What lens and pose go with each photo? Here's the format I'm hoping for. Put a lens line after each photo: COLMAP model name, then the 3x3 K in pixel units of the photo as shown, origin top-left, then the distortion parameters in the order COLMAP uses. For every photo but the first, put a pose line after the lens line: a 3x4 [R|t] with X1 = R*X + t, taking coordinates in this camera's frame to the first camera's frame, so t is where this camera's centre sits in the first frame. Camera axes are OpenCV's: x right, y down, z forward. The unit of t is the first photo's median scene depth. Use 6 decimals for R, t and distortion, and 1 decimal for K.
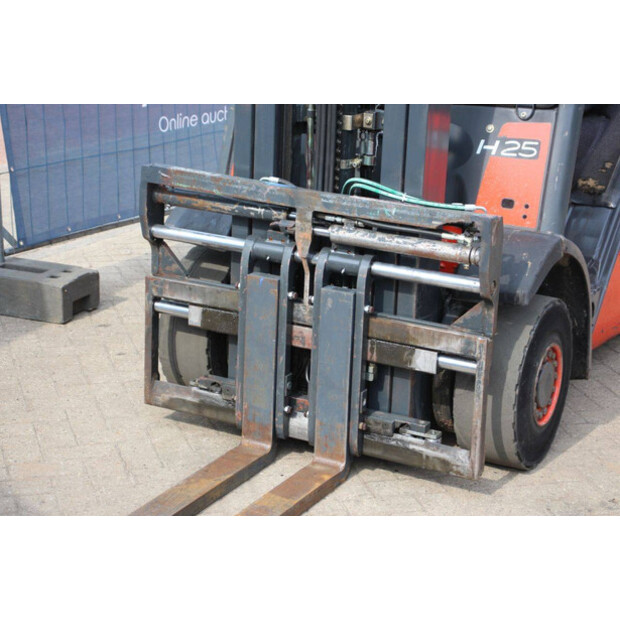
lens RADIAL K [[1454.2, 0, 310.0], [0, 1454.2, 310.0], [0, 0, 1]] dist [0.415862, 0.170648]
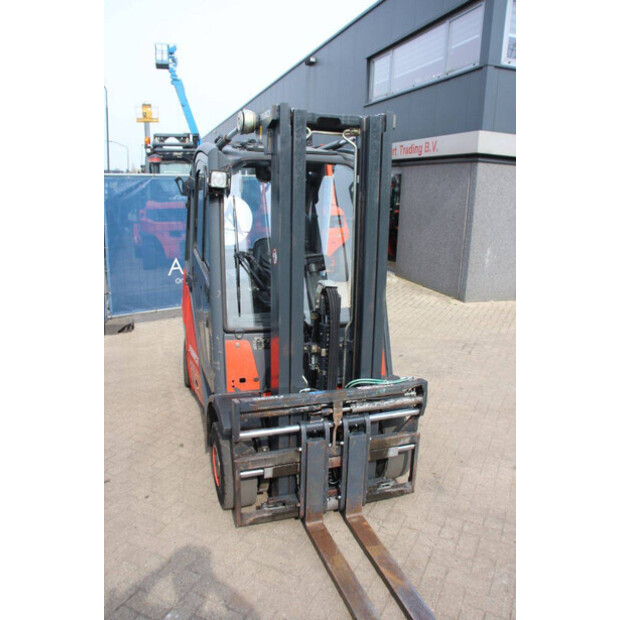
lens RADIAL K [[509.4, 0, 310.0], [0, 509.4, 310.0], [0, 0, 1]] dist [-0.177104, 0.163078]
pose [[0.682035, -0.191963, 0.705676, -0.462884], [0.212713, 0.975288, 0.059718, -0.228001], [-0.699701, 0.109377, 0.706014, 0.536639]]
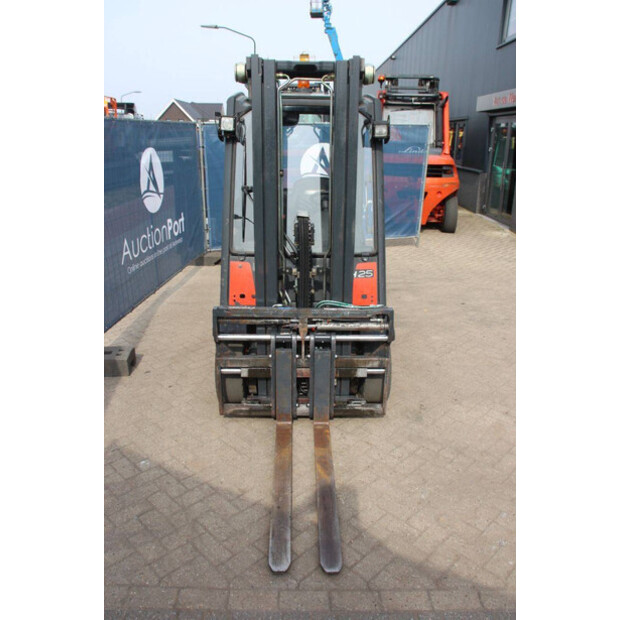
lens RADIAL K [[509.4, 0, 310.0], [0, 509.4, 310.0], [0, 0, 1]] dist [-0.177104, 0.163078]
pose [[0.874114, -0.184125, 0.449470, -0.327734], [0.159374, 0.982858, 0.092682, -0.146368], [-0.458830, -0.009380, 0.888475, 0.316066]]
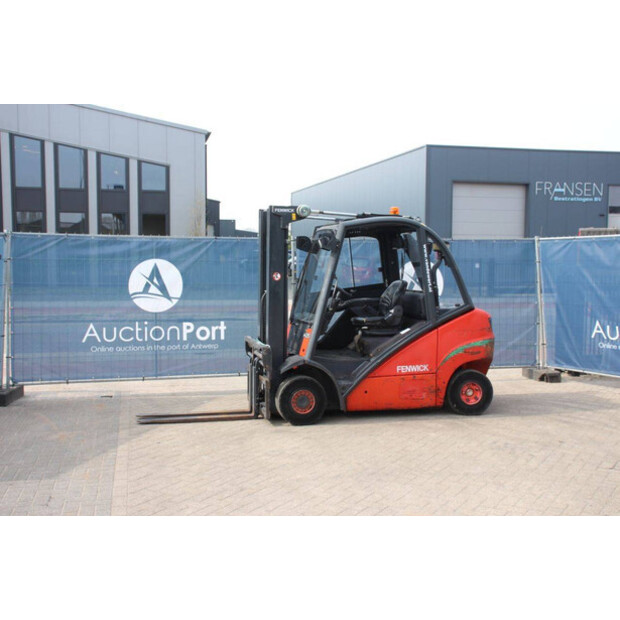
lens RADIAL K [[735.6, 0, 310.0], [0, 735.6, 310.0], [0, 0, 1]] dist [-0.006544, 0.031806]
pose [[0.676008, 0.014971, -0.736742, 1.522063], [-0.188893, 0.969909, -0.153612, 0.108894], [0.712273, 0.243009, 0.658494, -0.208022]]
